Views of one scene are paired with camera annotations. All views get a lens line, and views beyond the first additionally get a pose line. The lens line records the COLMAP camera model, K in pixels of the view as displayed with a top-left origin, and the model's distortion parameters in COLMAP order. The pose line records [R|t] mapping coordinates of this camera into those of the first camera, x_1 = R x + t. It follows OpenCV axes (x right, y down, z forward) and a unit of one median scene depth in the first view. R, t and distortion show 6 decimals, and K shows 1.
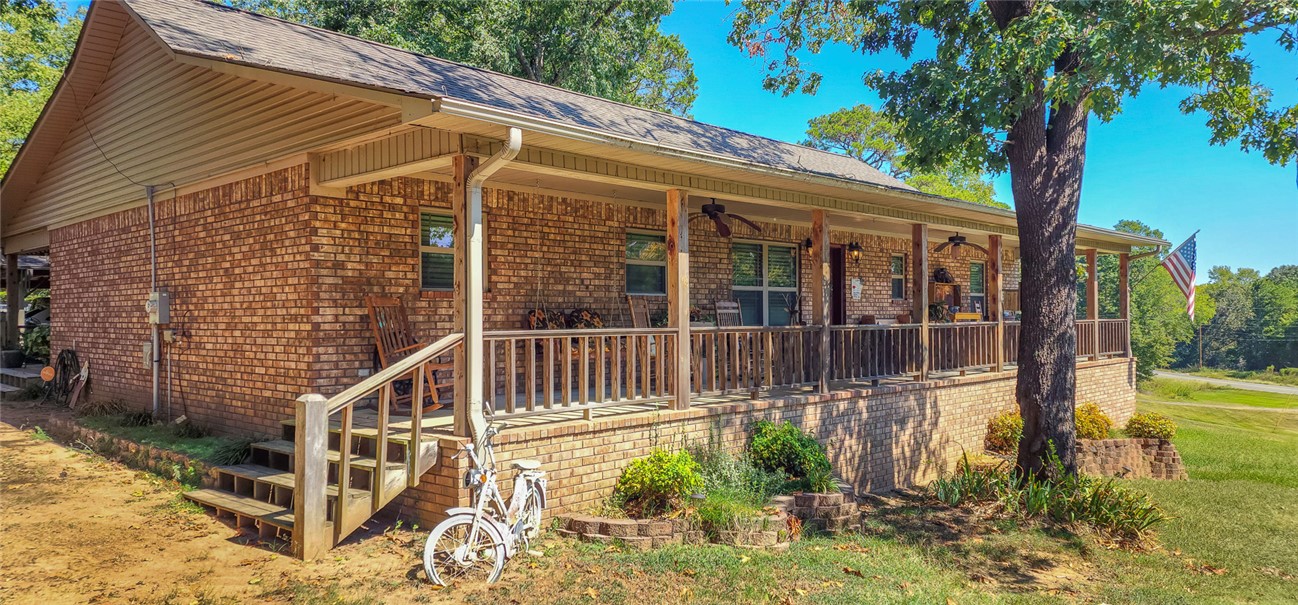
lens RADIAL K [[927.9, 0, 649.0], [0, 927.9, 302.5], [0, 0, 1]] dist [-0.000424, -0.000425]
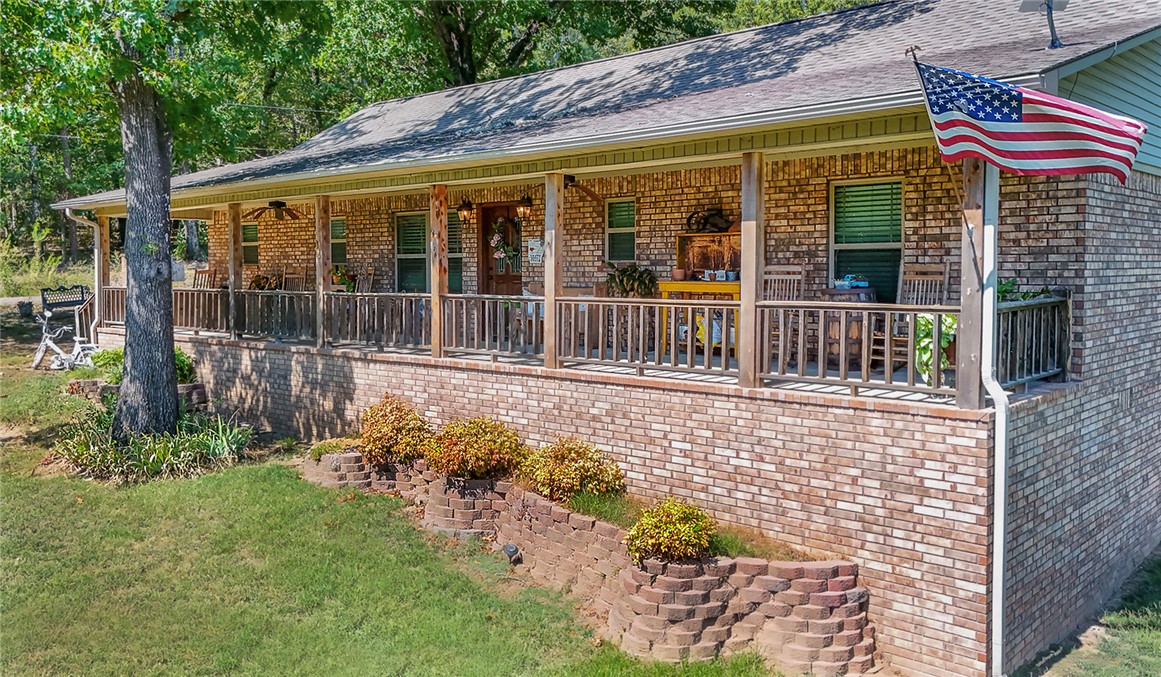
lens RADIAL K [[957.7, 0, 580.5], [0, 957.7, 338.5], [0, 0, 1]] dist [-0.000647, -0.000203]
pose [[0.014472, 0.060426, -0.998068, 1.231089], [-0.001127, 0.998173, 0.060416, 0.012618], [0.999895, 0.000251, 0.014513, 1.172922]]
